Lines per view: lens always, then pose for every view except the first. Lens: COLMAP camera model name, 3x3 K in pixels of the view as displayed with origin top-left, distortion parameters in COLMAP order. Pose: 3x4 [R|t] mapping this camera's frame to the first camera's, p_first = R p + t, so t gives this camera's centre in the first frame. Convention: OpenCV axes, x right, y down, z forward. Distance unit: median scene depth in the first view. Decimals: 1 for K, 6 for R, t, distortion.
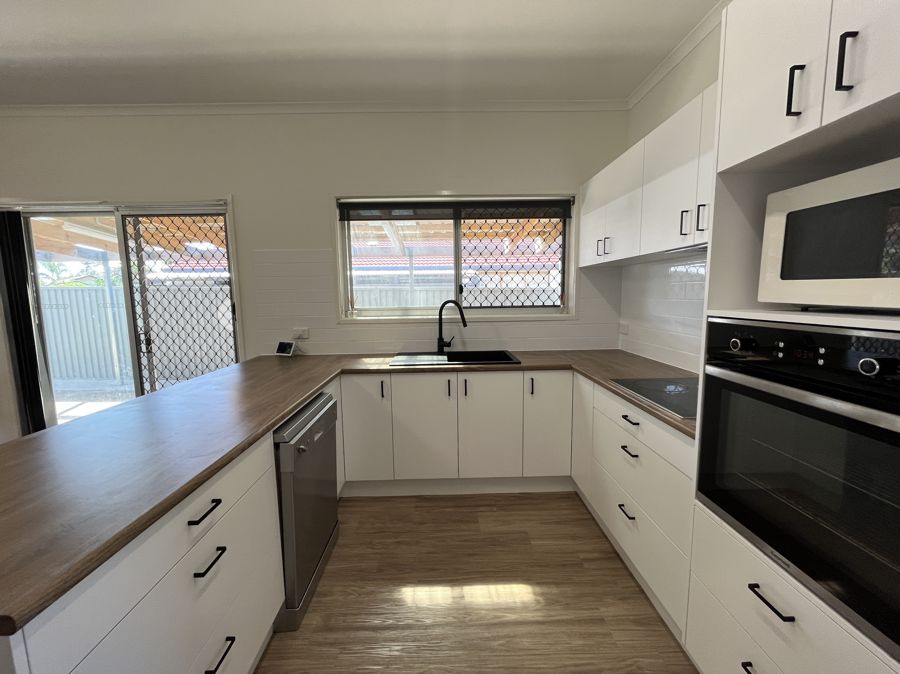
lens RADIAL K [[366.9, 0, 447.6], [0, 366.9, 335.7], [0, 0, 1]] dist [-0.002532, -0.000101]
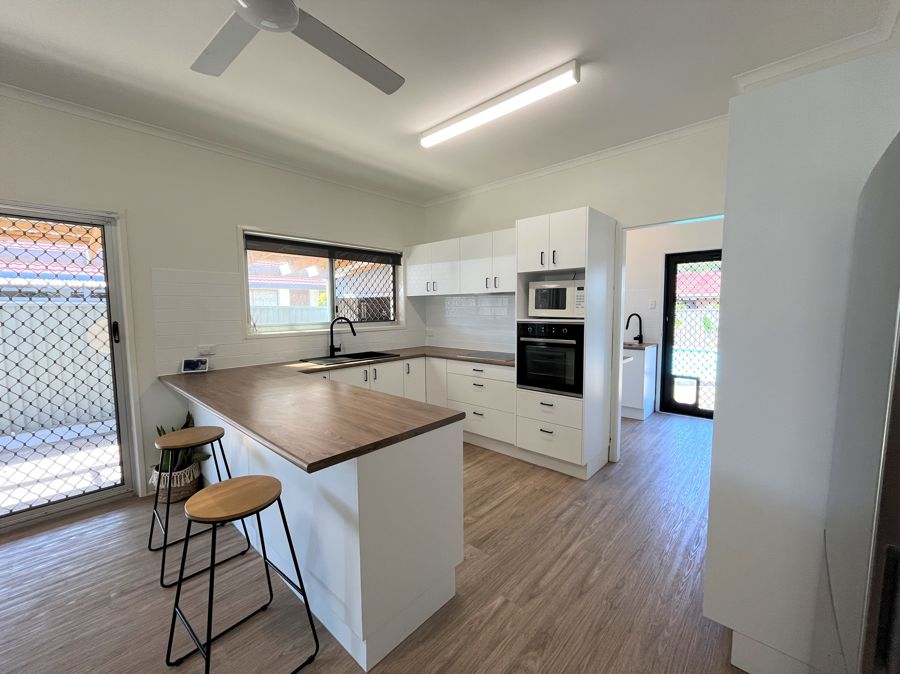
lens RADIAL K [[366.9, 0, 446.6], [0, 366.9, 332.8], [0, 0, 1]] dist [-0.002532, -0.000101]
pose [[0.689324, -0.040011, 0.723347, -0.709809], [0.079879, 0.996583, -0.020997, 0.021935], [-0.720036, 0.072254, 0.690165, -0.235122]]
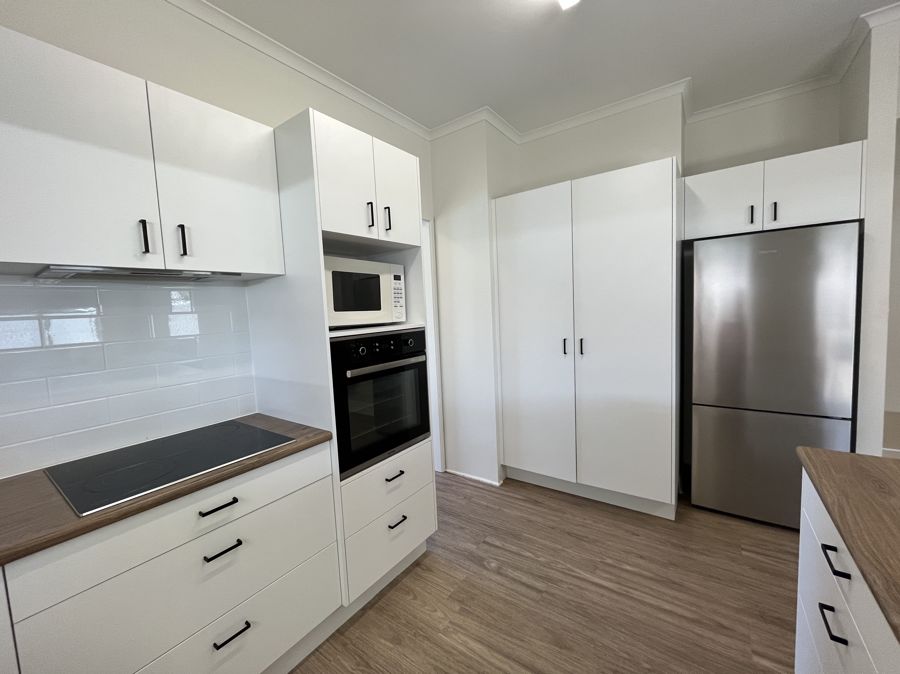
lens RADIAL K [[366.9, 0, 448.8], [0, 366.9, 335.3], [0, 0, 1]] dist [-0.002532, -0.000101]
pose [[-0.803177, 0.004557, 0.595723, -0.162885], [0.123769, 0.979428, 0.159378, -0.088106], [-0.582742, 0.201741, -0.787218, 0.718658]]
